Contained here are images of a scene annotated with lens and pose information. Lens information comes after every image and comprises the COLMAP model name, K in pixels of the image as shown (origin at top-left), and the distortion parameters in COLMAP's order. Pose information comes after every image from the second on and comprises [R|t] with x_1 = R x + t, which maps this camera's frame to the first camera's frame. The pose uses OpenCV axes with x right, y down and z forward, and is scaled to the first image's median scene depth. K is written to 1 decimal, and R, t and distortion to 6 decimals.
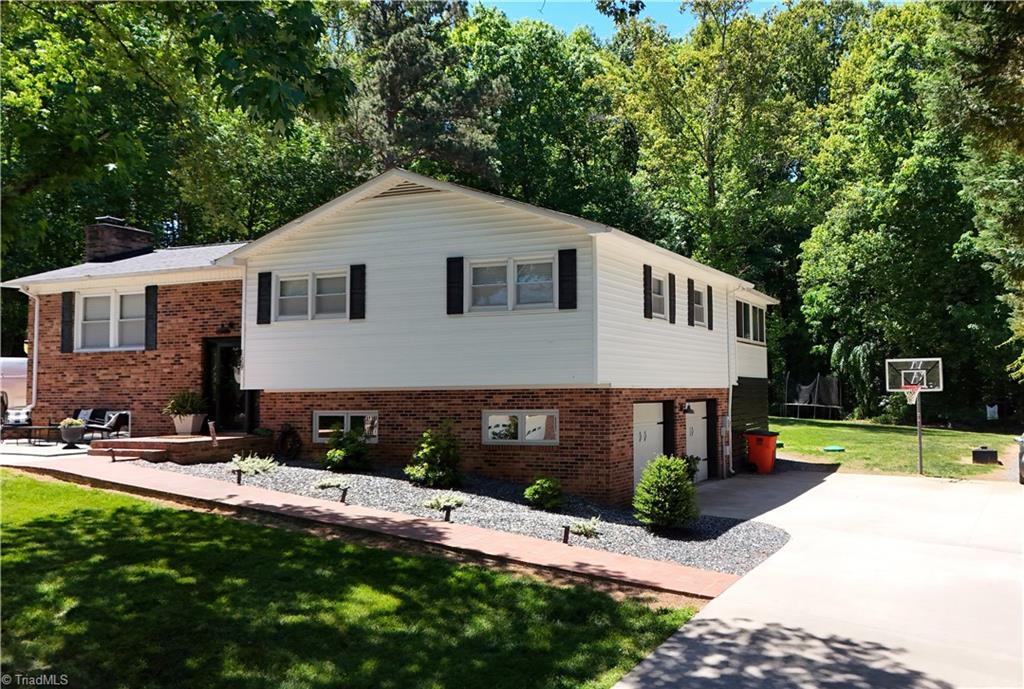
lens RADIAL K [[703.3, 0, 511.9], [0, 703.3, 343.7], [0, 0, 1]] dist [-0.001873, 0.000243]
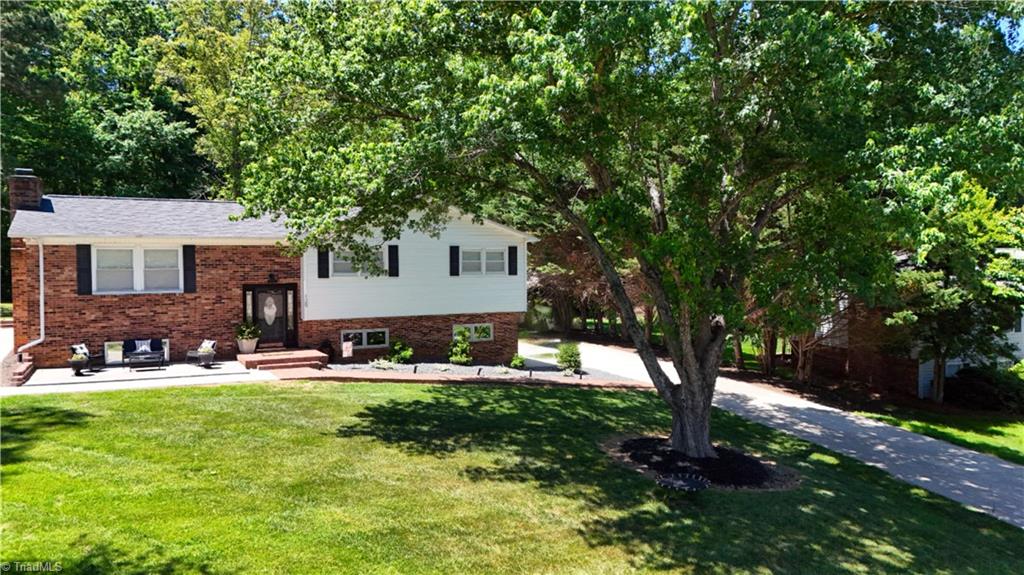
lens RADIAL K [[730.5, 0, 512.3], [0, 730.5, 288.2], [0, 0, 1]] dist [-0.000053, -0.000459]
pose [[0.745325, -0.006792, 0.666666, -0.986965], [-0.019063, 0.999322, 0.031493, -0.055854], [-0.666428, -0.036182, 0.744691, -0.455726]]
